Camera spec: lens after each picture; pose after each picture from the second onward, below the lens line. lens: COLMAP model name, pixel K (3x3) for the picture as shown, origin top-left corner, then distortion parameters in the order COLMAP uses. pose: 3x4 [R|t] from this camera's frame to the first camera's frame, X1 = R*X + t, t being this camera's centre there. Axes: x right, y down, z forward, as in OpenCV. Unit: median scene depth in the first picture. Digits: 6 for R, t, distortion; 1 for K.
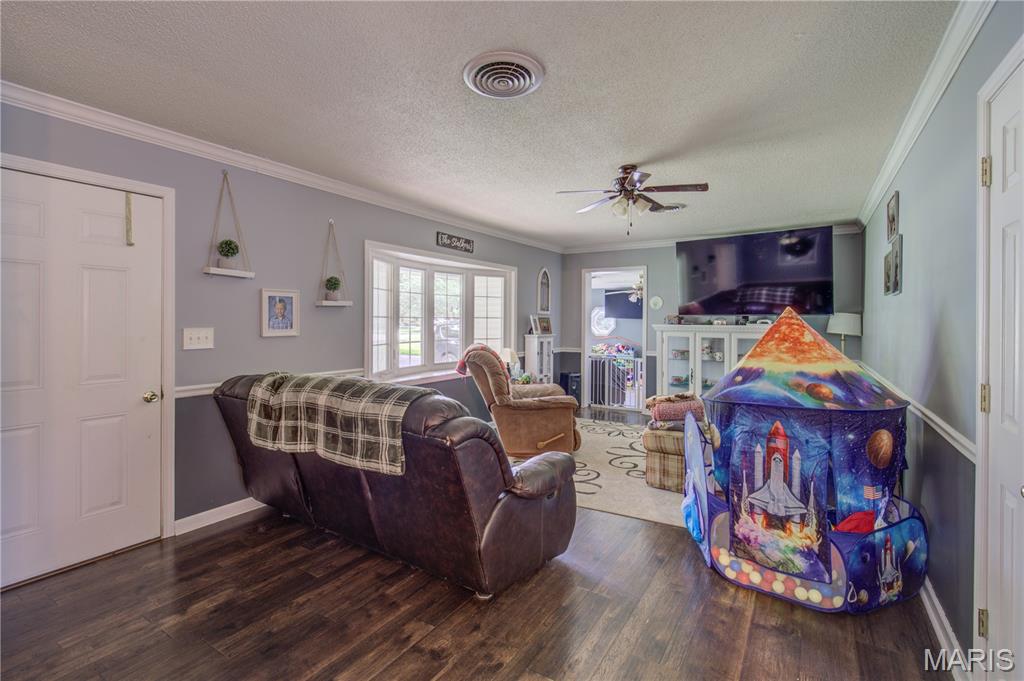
lens RADIAL K [[498.6, 0, 514.3], [0, 498.6, 329.8], [0, 0, 1]] dist [0.005357, 0.000964]
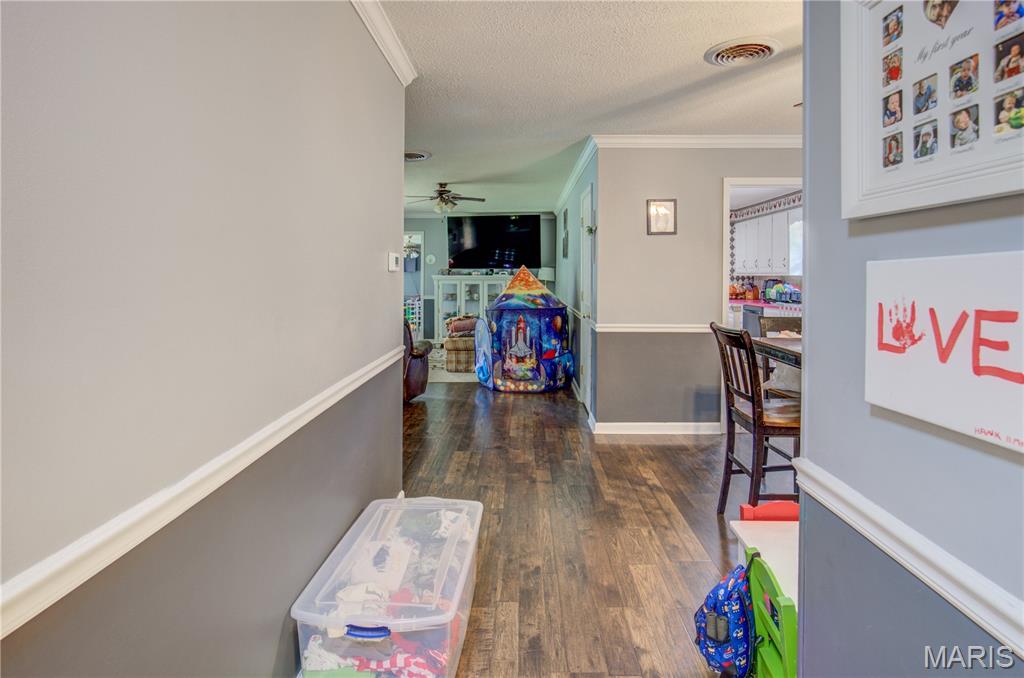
lens RADIAL K [[525.1, 0, 512.0], [0, 525.1, 339.0], [0, 0, 1]] dist [-0.000987, -0.000019]
pose [[0.871670, -0.063465, 0.485967, -0.654178], [0.012330, 0.994106, 0.107710, 0.028055], [-0.489938, -0.087896, 0.867315, -1.030571]]
